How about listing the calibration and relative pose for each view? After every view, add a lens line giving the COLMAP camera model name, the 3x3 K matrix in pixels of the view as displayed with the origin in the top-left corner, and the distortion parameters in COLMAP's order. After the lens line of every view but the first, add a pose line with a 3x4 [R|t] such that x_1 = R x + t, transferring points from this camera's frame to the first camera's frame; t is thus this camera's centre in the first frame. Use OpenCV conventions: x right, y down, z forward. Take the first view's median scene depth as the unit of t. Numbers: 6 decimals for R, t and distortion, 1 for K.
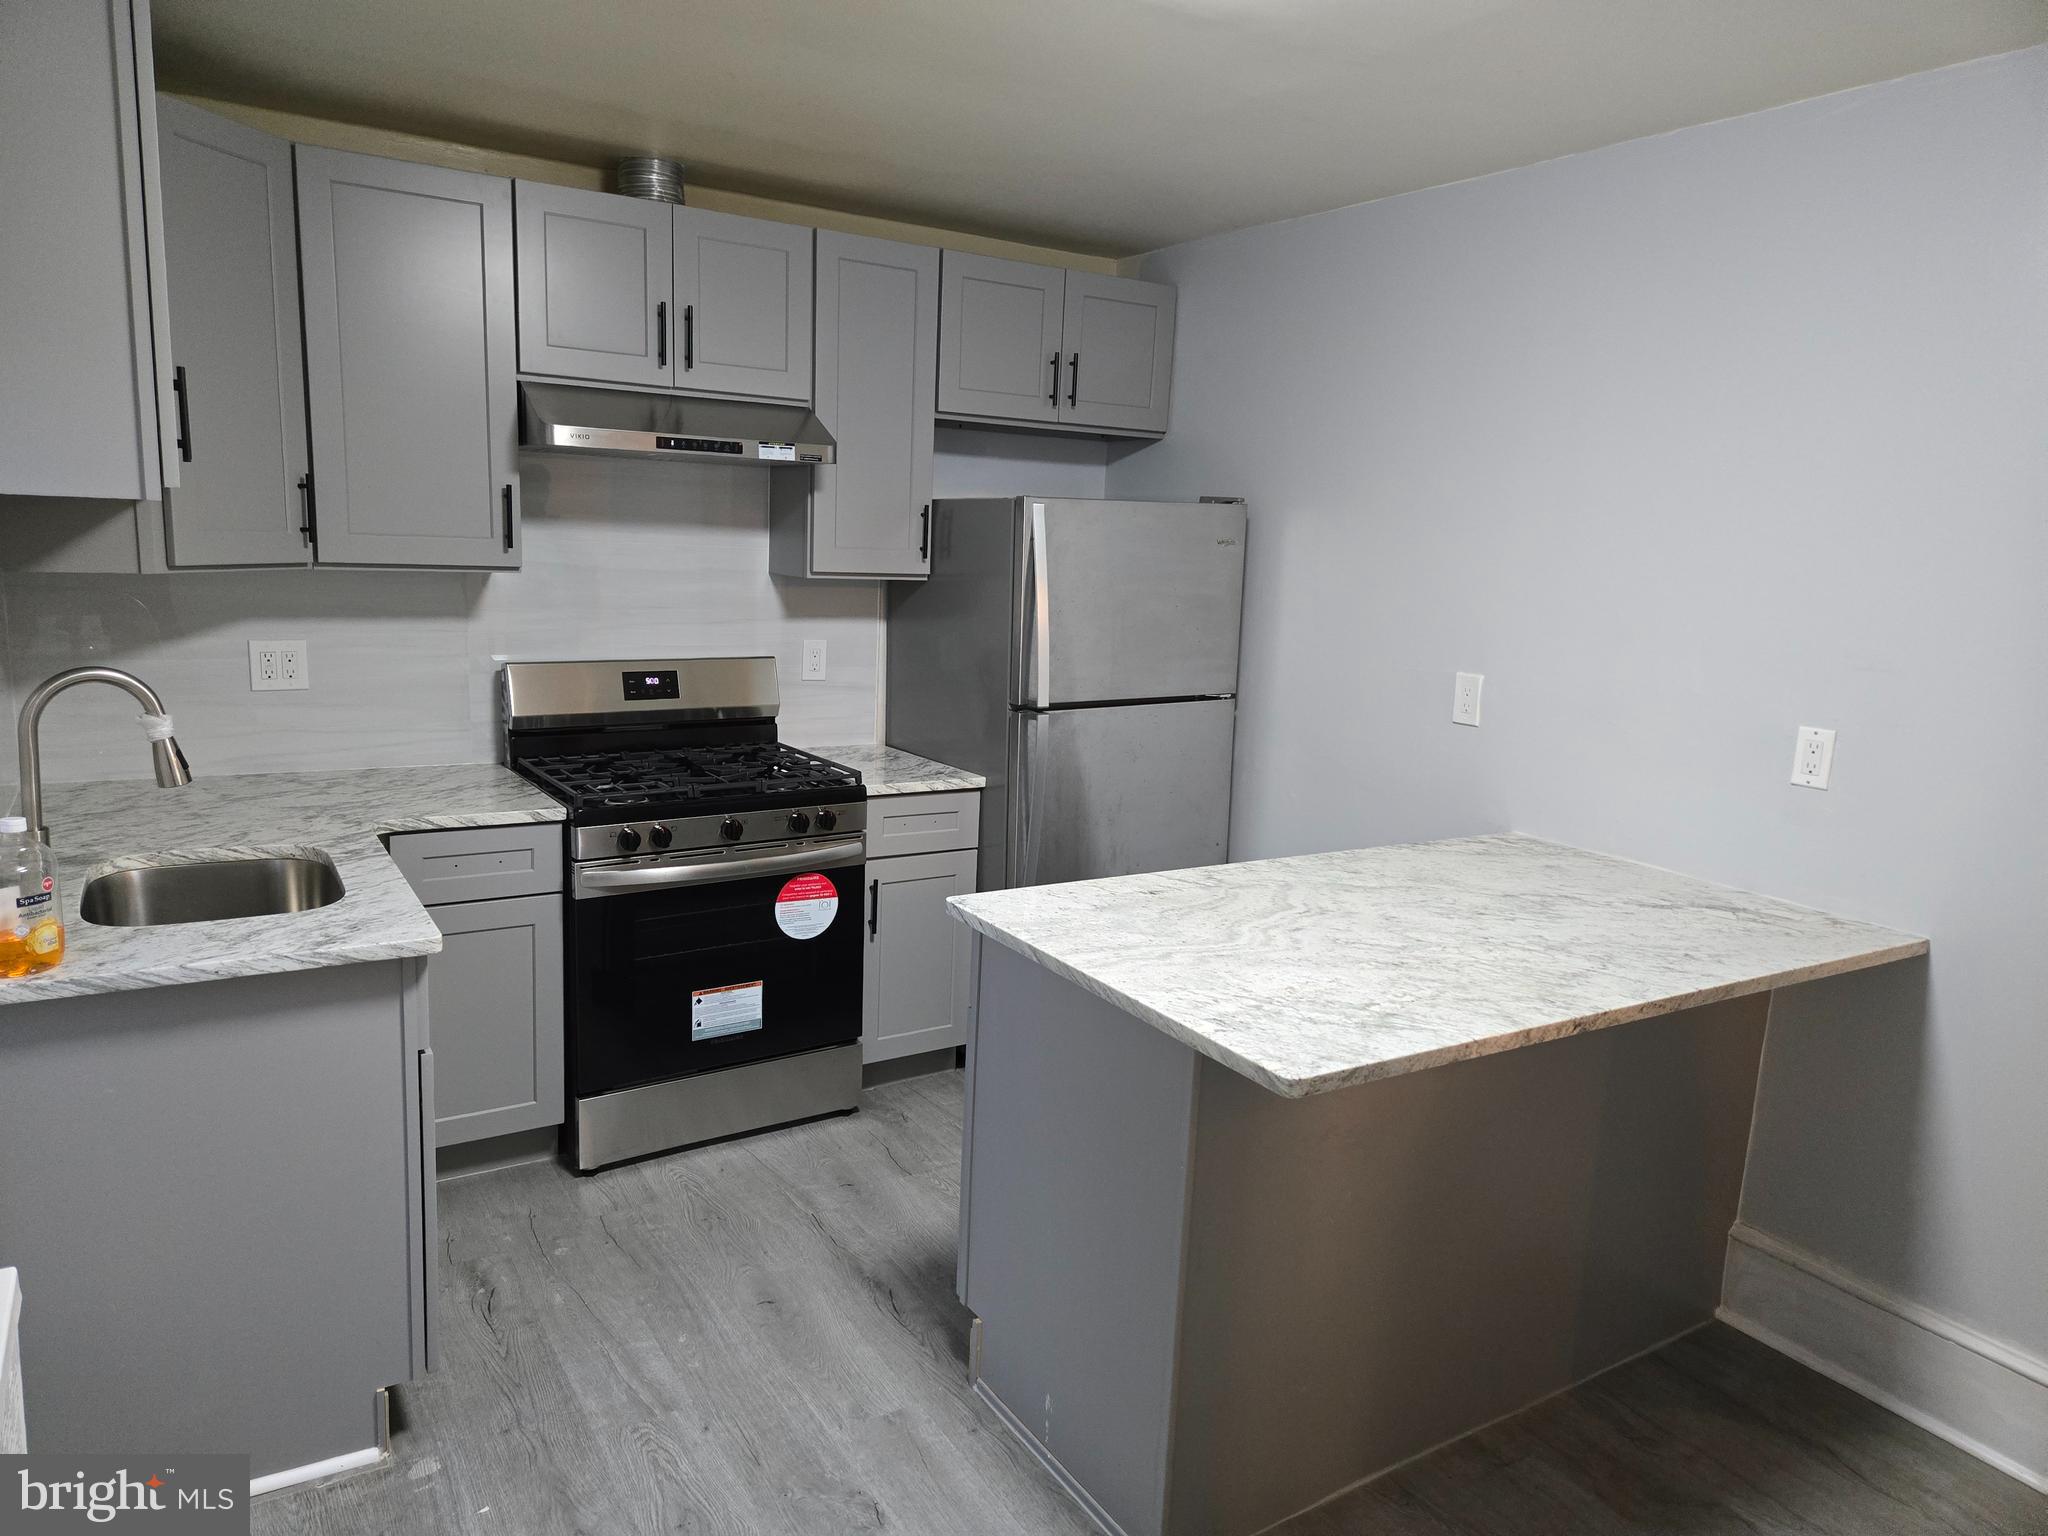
lens RADIAL K [[1364.9, 0, 1004.6], [0, 1364.9, 765.1], [0, 0, 1]] dist [0.083216, -0.070372]
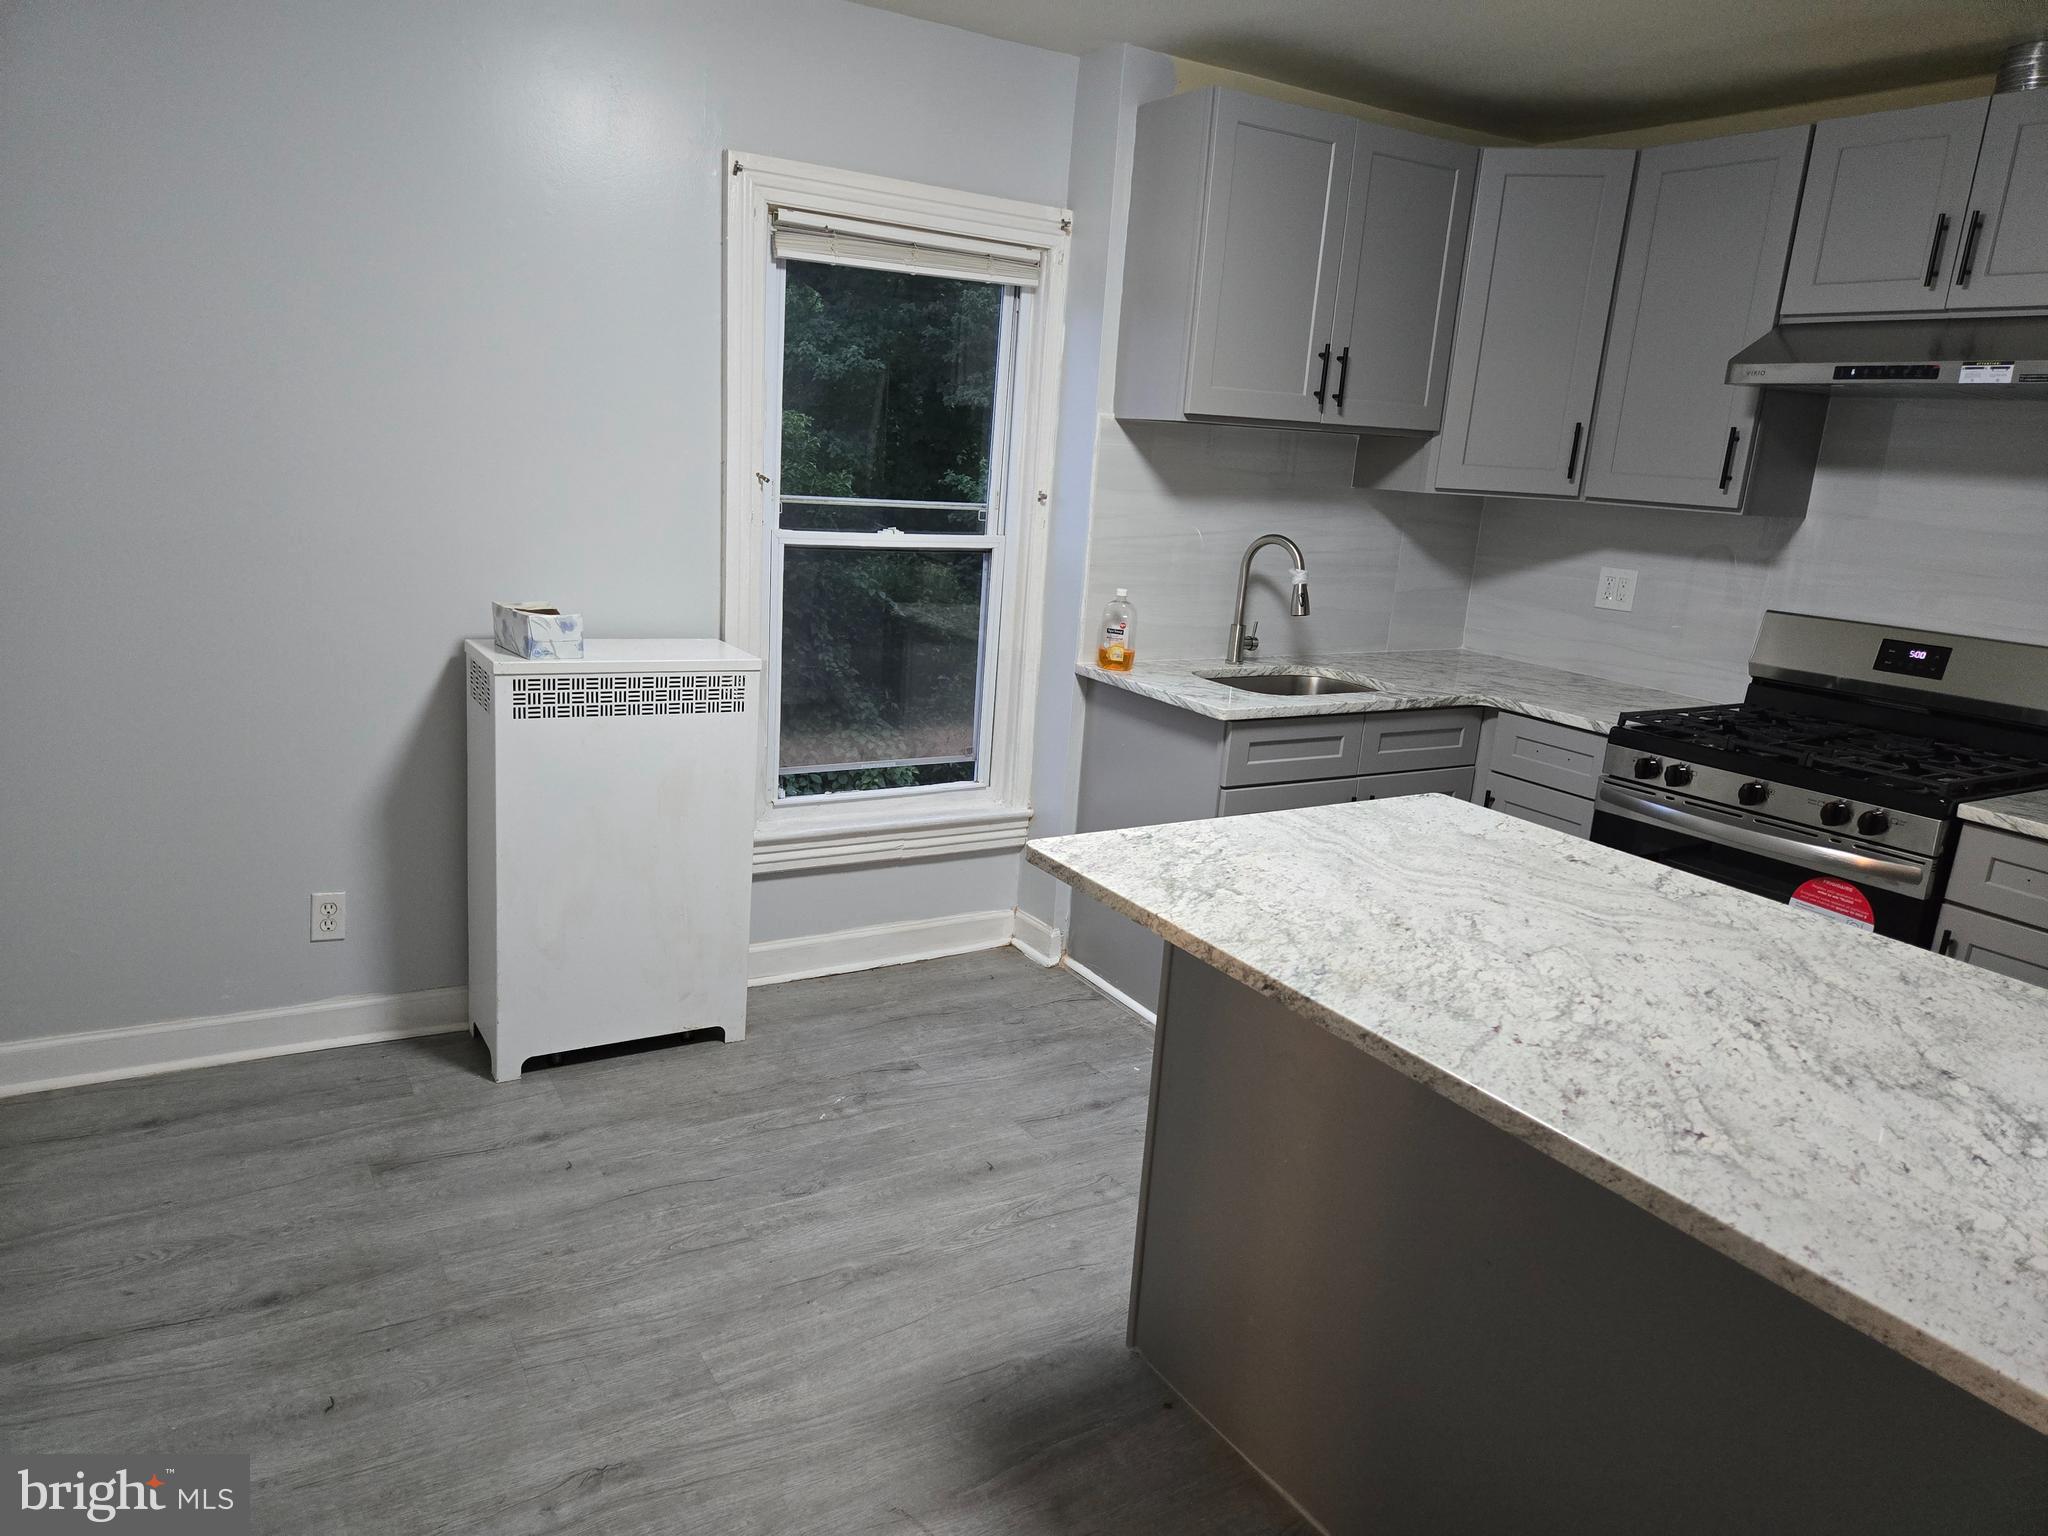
lens RADIAL K [[1364.9, 0, 1004.6], [0, 1364.9, 765.1], [0, 0, 1]] dist [0.083216, -0.070372]
pose [[-0.003578, 0.195605, -0.980676, 1.016529], [-0.235842, 0.952853, 0.190916, -0.044391], [0.971785, 0.231968, 0.042723, 0.680813]]
